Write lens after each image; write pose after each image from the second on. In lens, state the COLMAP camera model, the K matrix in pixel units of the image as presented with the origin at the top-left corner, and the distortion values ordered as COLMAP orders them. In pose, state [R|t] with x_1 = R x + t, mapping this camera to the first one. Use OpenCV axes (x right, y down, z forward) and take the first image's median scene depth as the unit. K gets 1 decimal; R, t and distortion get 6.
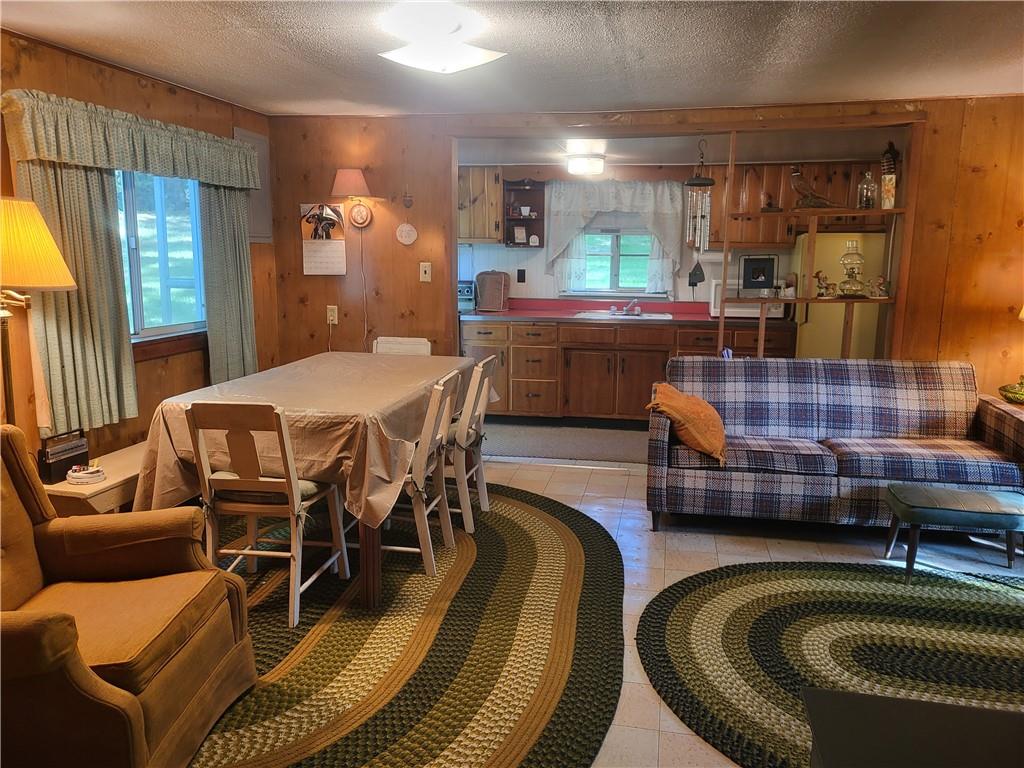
lens RADIAL K [[770.6, 0, 516.8], [0, 770.6, 380.8], [0, 0, 1]] dist [0.059851, -0.053040]
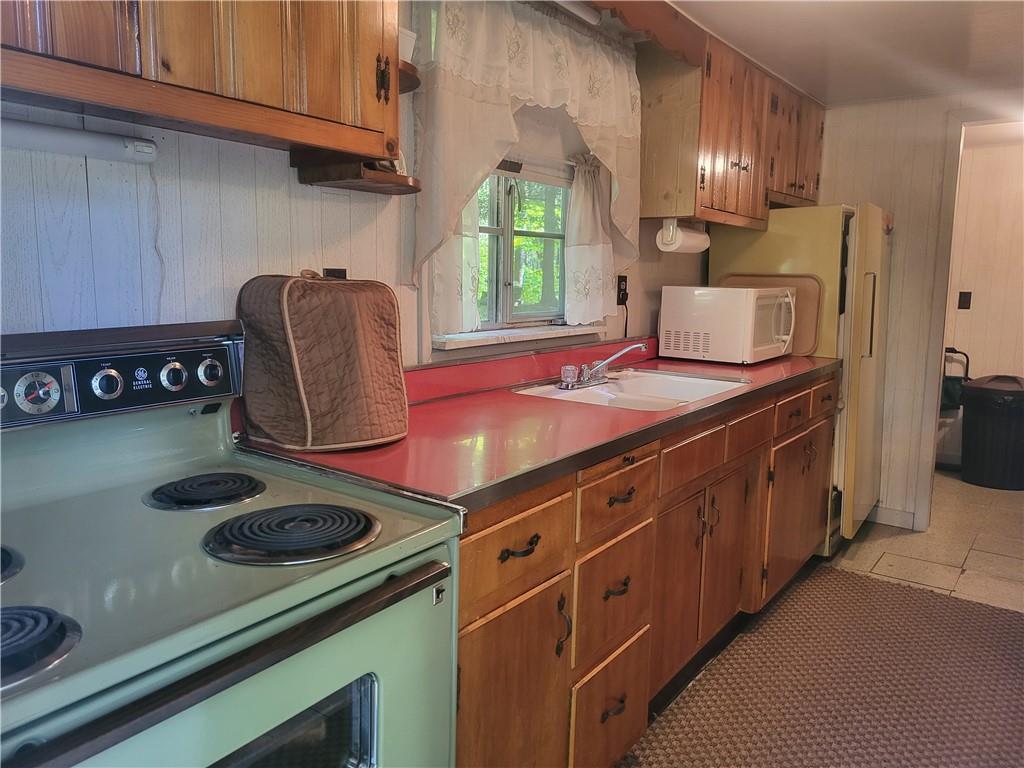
lens RADIAL K [[767.7, 0, 517.3], [0, 767.7, 377.0], [0, 0, 1]] dist [0.067203, -0.056247]
pose [[0.409370, -0.125733, 0.903663, -0.377759], [0.136723, 0.987729, 0.075492, -0.202537], [-0.902066, 0.092647, 0.421537, 1.421676]]
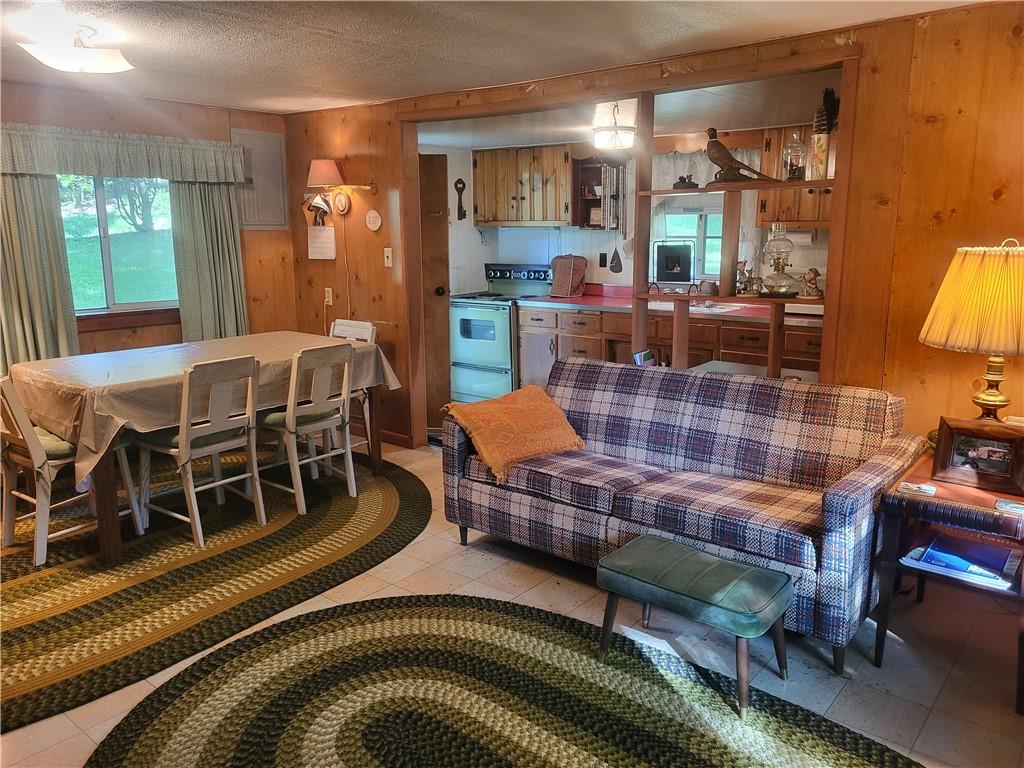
lens RADIAL K [[767.7, 0, 517.3], [0, 767.7, 377.0], [0, 0, 1]] dist [0.067203, -0.056247]
pose [[0.882742, 0.079632, -0.463061, 0.614165], [-0.068324, 0.996813, 0.041174, -0.044070], [0.464864, -0.004708, 0.885370, 0.211297]]
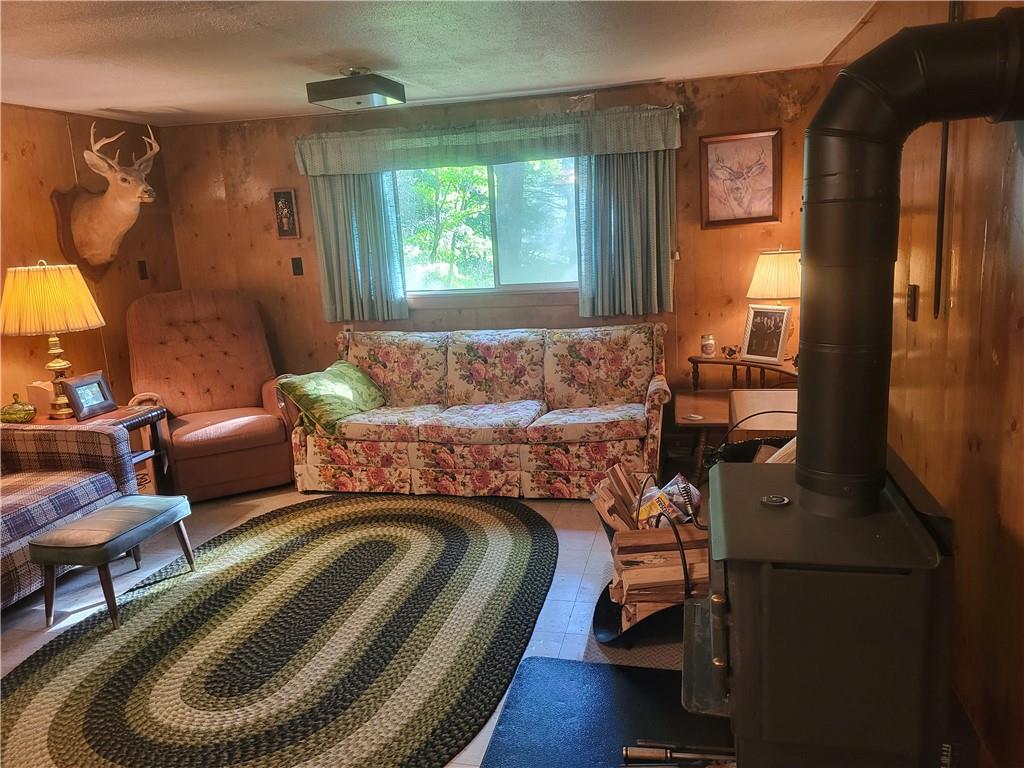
lens RADIAL K [[769.3, 0, 512.0], [0, 769.3, 384.0], [0, 0, 1]] dist [0.067383, -0.055286]
pose [[0.024994, -0.205485, 0.978341, -0.255965], [0.222888, 0.955158, 0.194922, -0.067825], [-0.974524, 0.213188, 0.069673, 0.343773]]
